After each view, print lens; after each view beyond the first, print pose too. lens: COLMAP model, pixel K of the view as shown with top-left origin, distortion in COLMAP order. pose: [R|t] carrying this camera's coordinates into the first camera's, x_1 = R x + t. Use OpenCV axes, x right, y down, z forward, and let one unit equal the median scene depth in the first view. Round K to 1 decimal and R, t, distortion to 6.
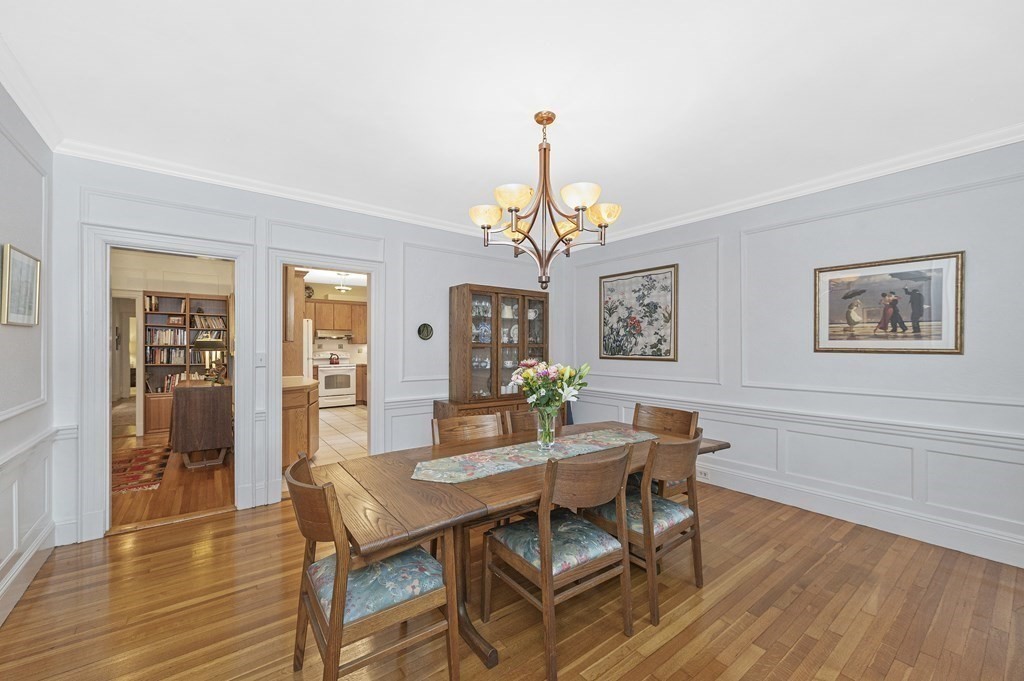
lens RADIAL K [[404.4, 0, 519.1], [0, 404.4, 345.2], [0, 0, 1]] dist [0.002703, 0.000652]
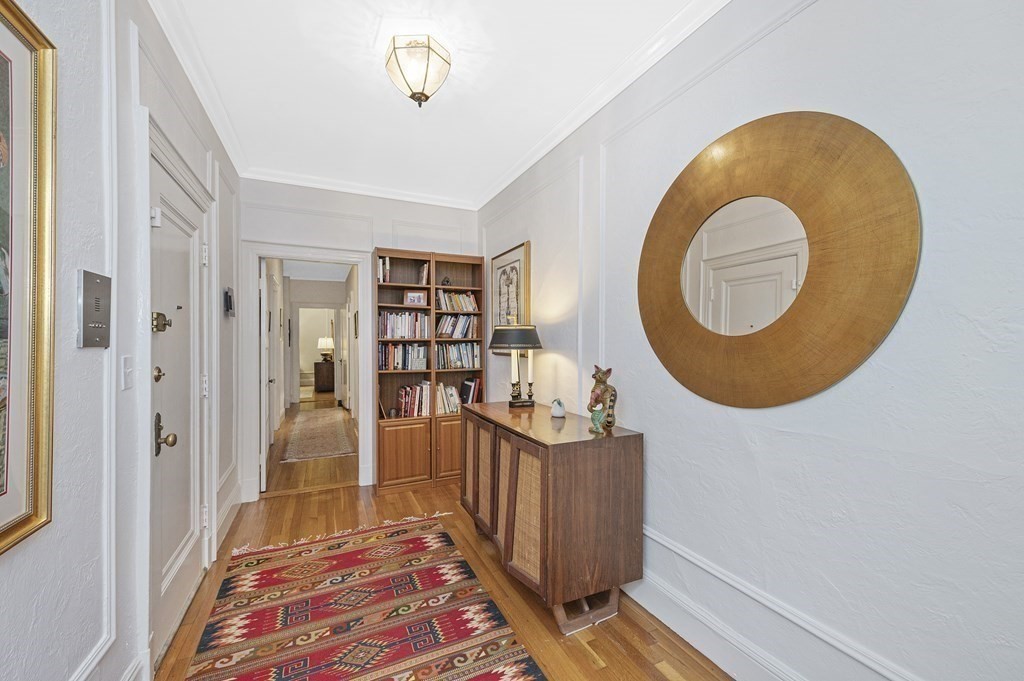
lens RADIAL K [[404.4, 0, 518.9], [0, 404.4, 341.4], [0, 0, 1]] dist [0.002703, 0.000652]
pose [[0.981933, -0.005886, -0.189139, -0.579999], [0.008051, 0.999911, 0.010676, -0.001569], [0.189059, -0.012006, 0.981892, 0.434555]]
